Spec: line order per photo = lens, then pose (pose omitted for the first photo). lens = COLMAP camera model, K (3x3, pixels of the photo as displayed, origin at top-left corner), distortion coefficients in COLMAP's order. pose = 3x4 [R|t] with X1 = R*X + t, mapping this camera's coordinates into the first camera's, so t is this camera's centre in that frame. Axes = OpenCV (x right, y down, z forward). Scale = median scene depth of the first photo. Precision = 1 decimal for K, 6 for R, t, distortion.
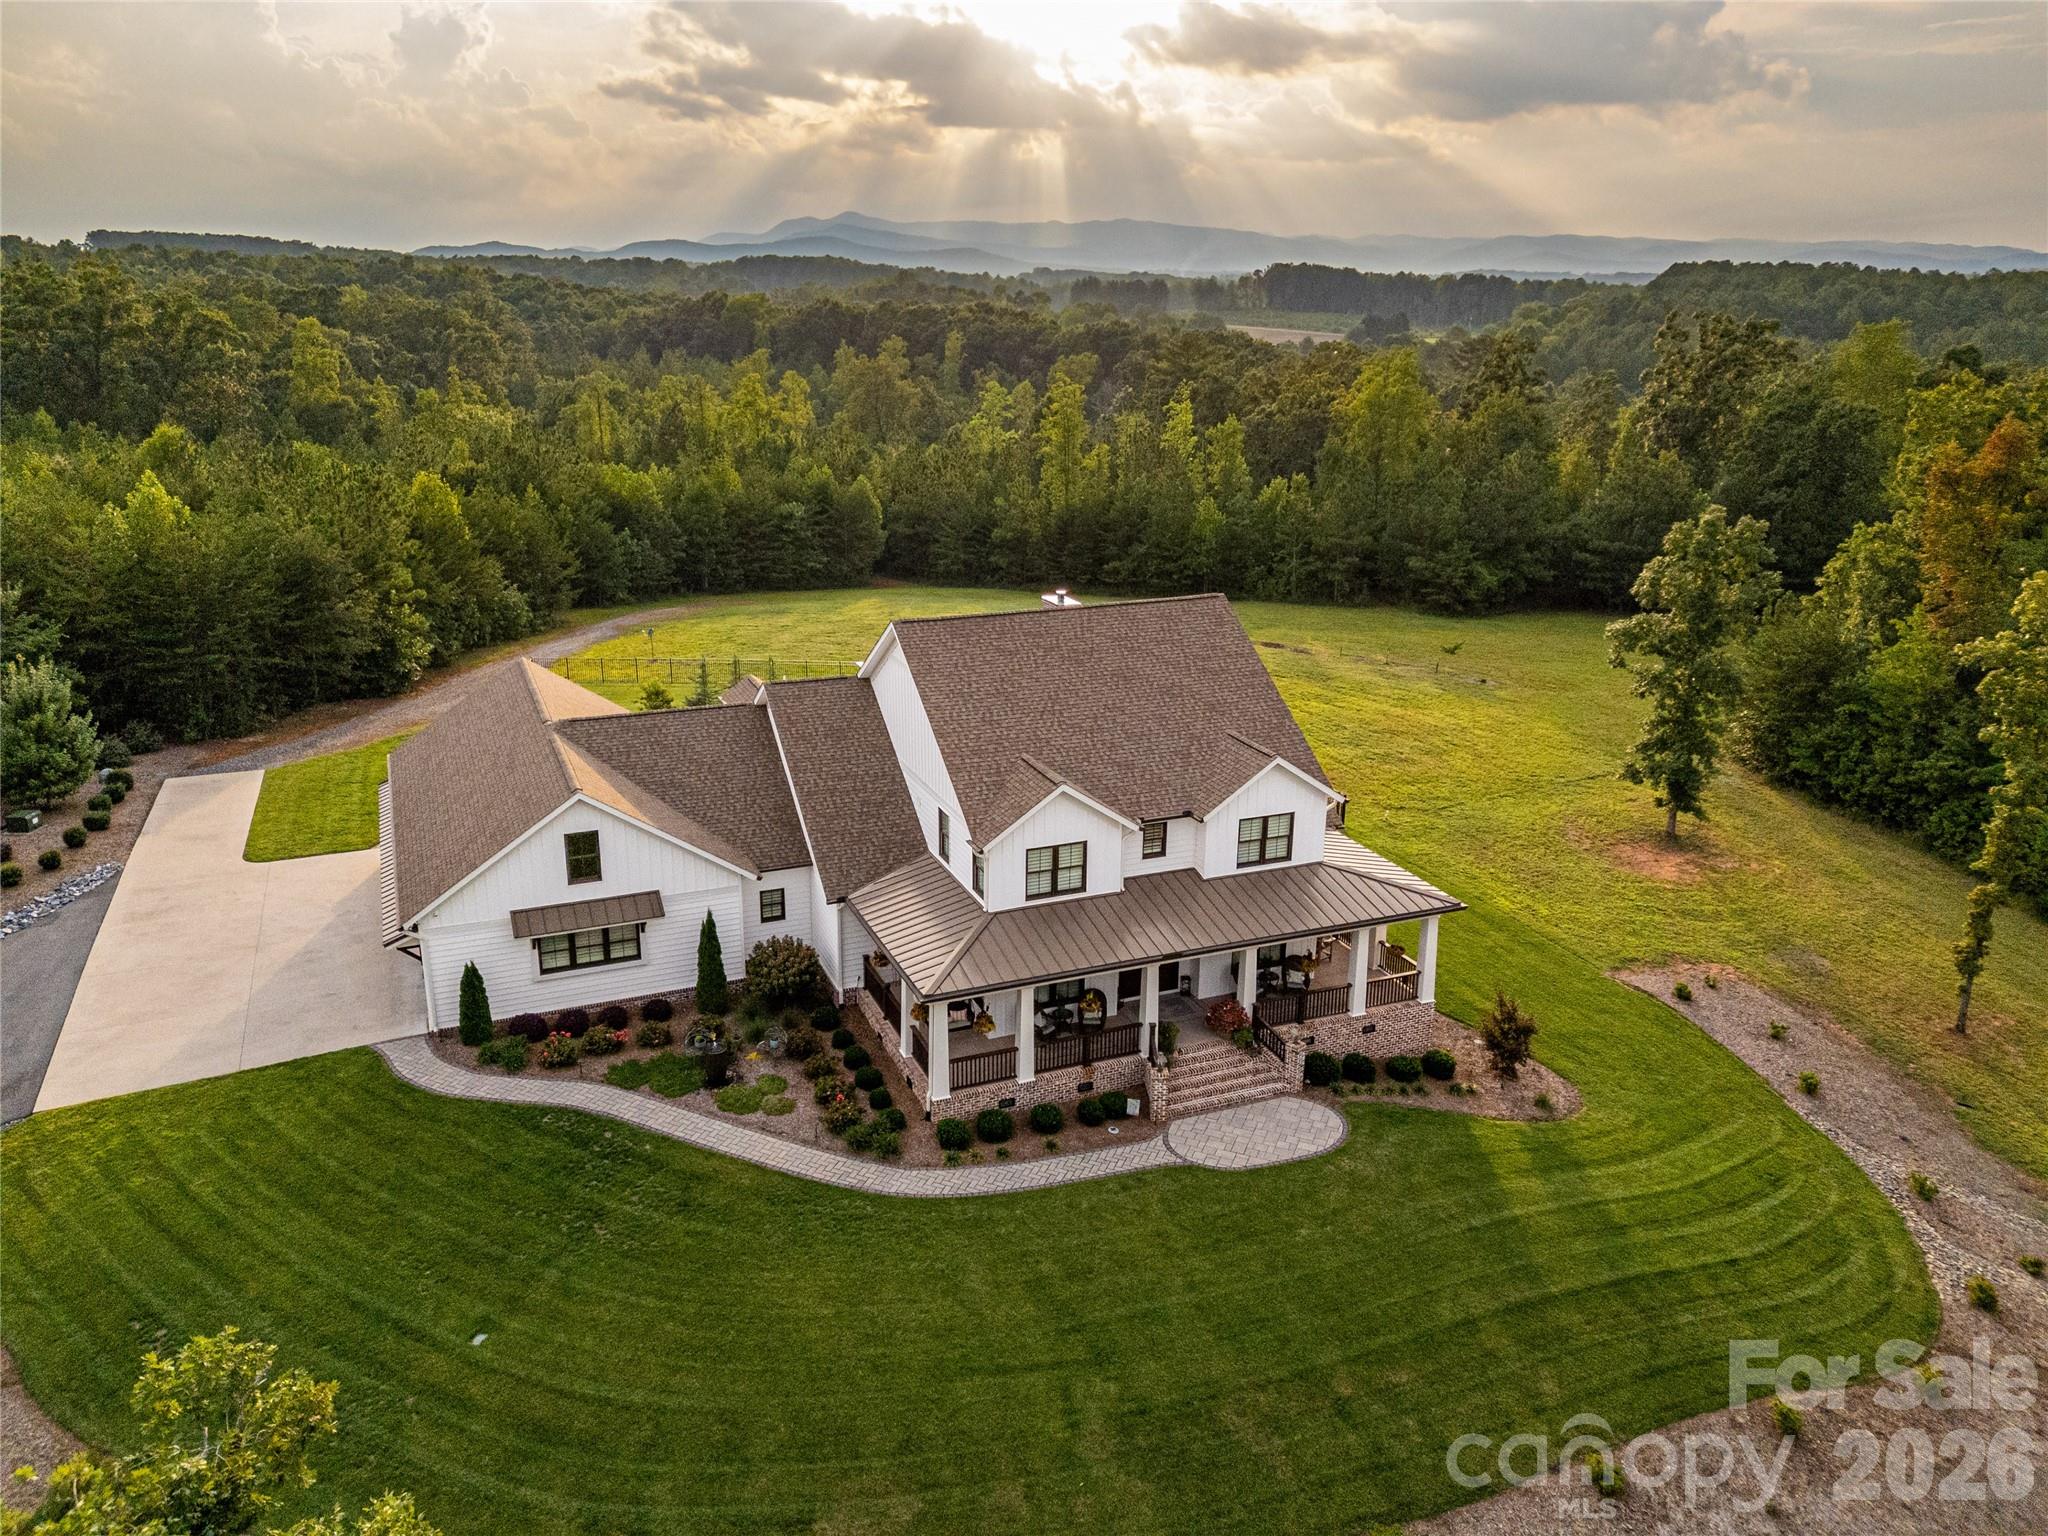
lens RADIAL K [[1484.9, 0, 1024.0], [0, 1484.9, 768.0], [0, 0, 1]] dist [0.090146, -0.102209]
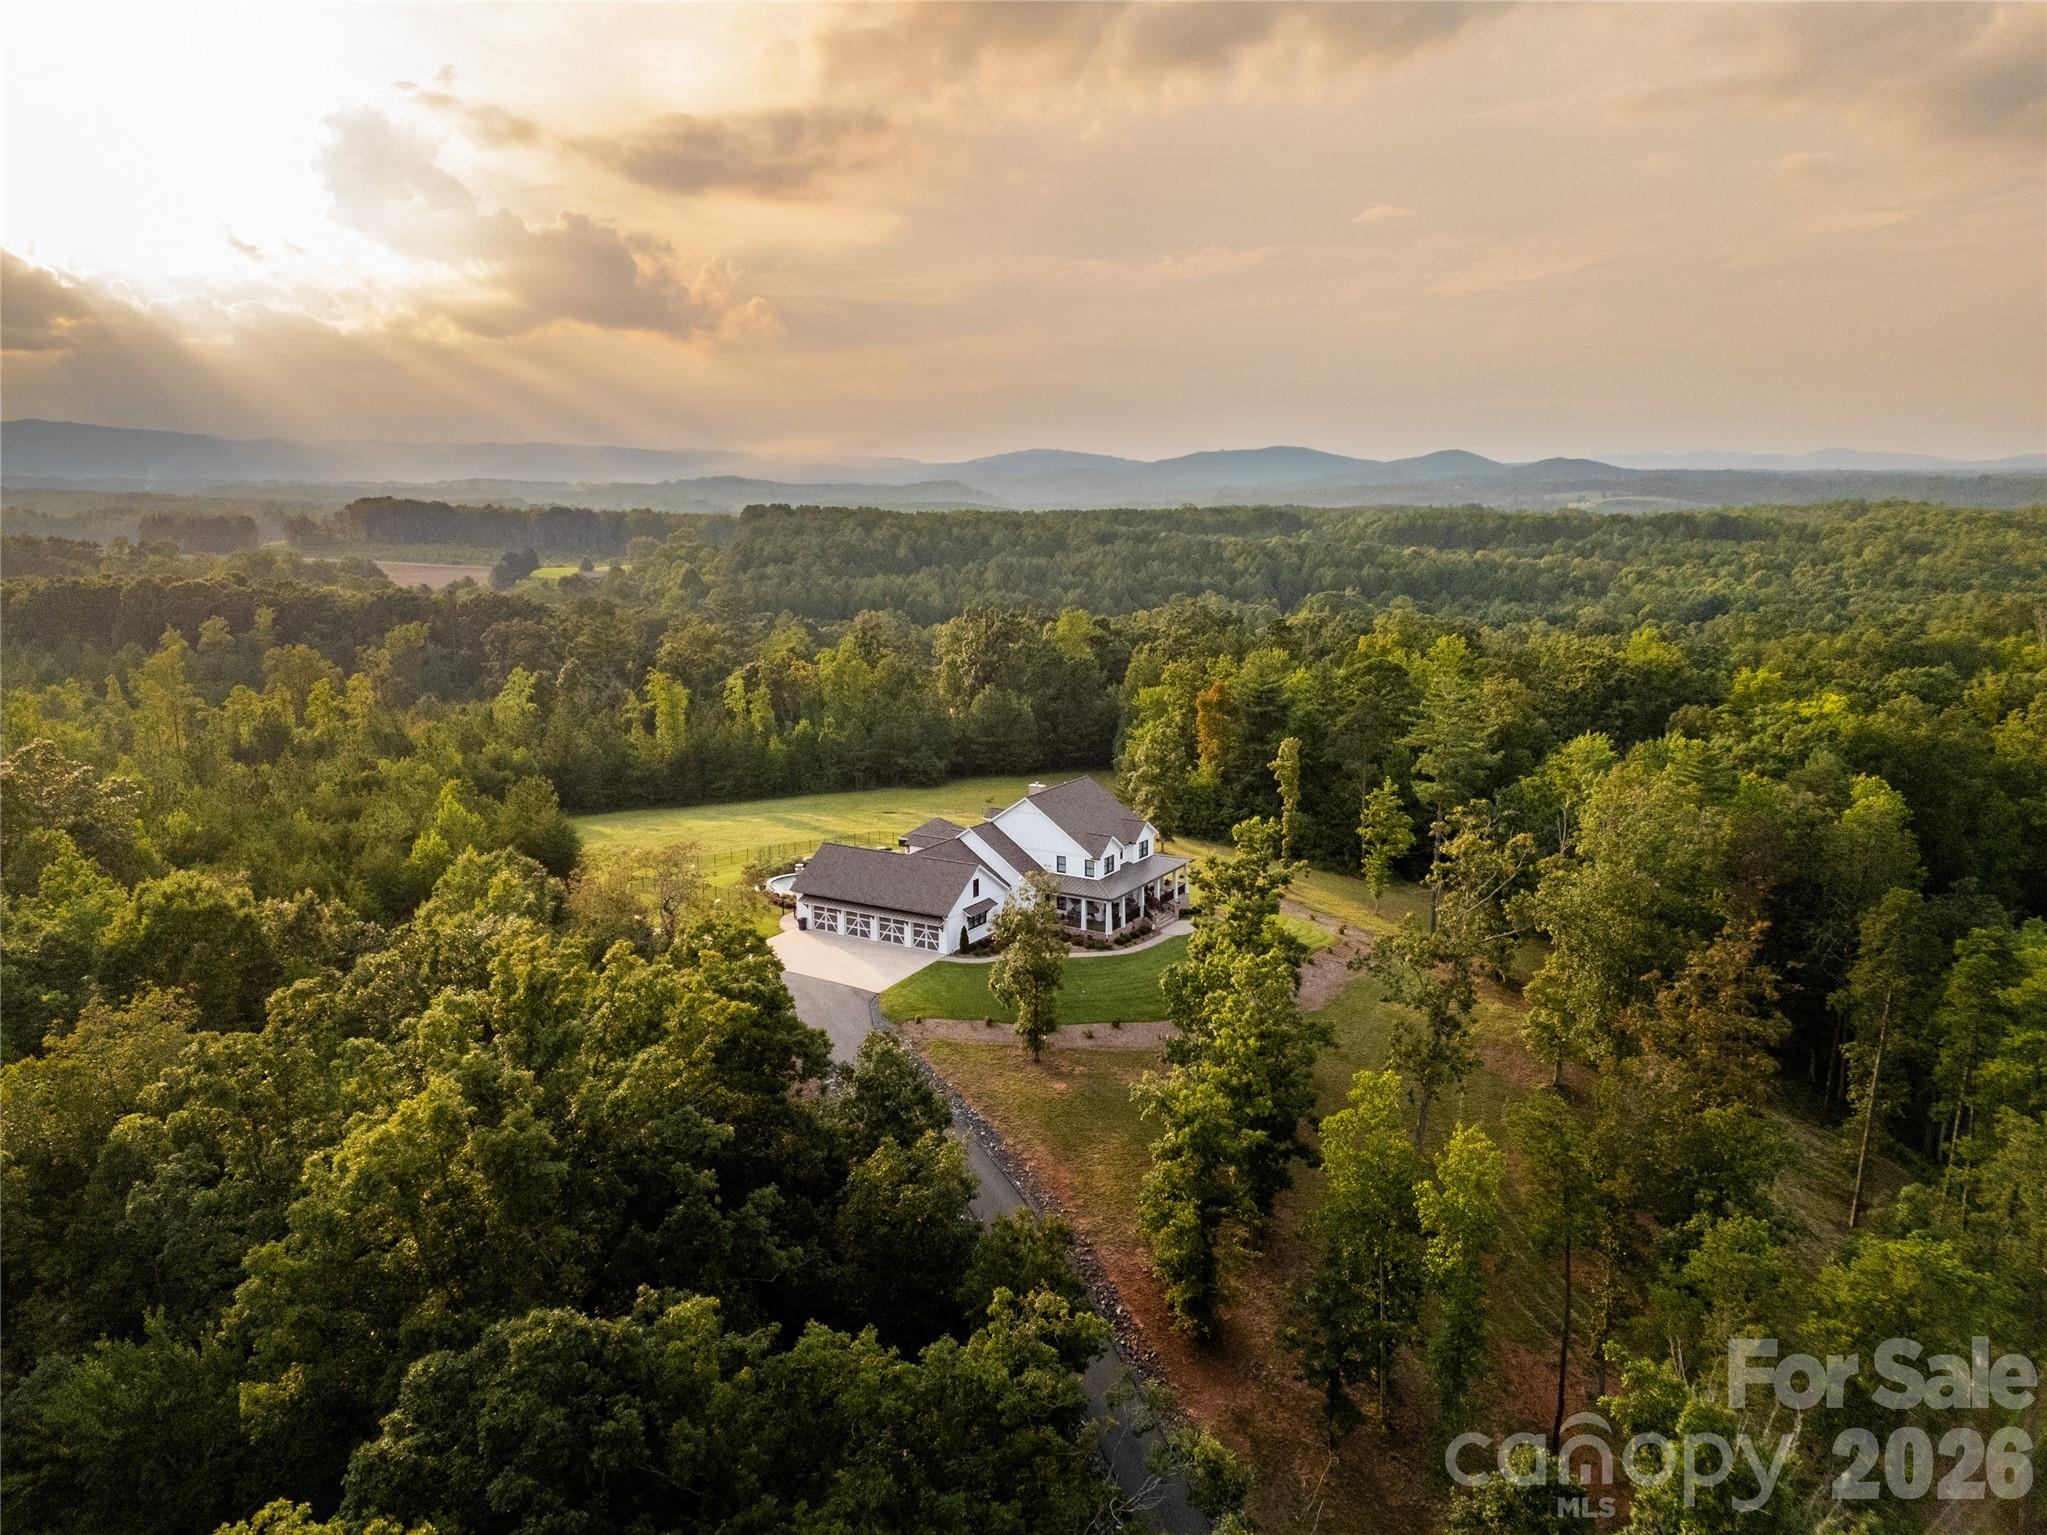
lens RADIAL K [[1484.2, 0, 1023.5], [0, 1484.2, 767.5], [0, 0, 1]] dist [0.090146, -0.102209]
pose [[0.812480, -0.120665, 0.570365, -1.895002], [0.193355, 0.978744, -0.068373, 0.045592], [-0.549991, 0.165834, 0.818541, -1.526018]]
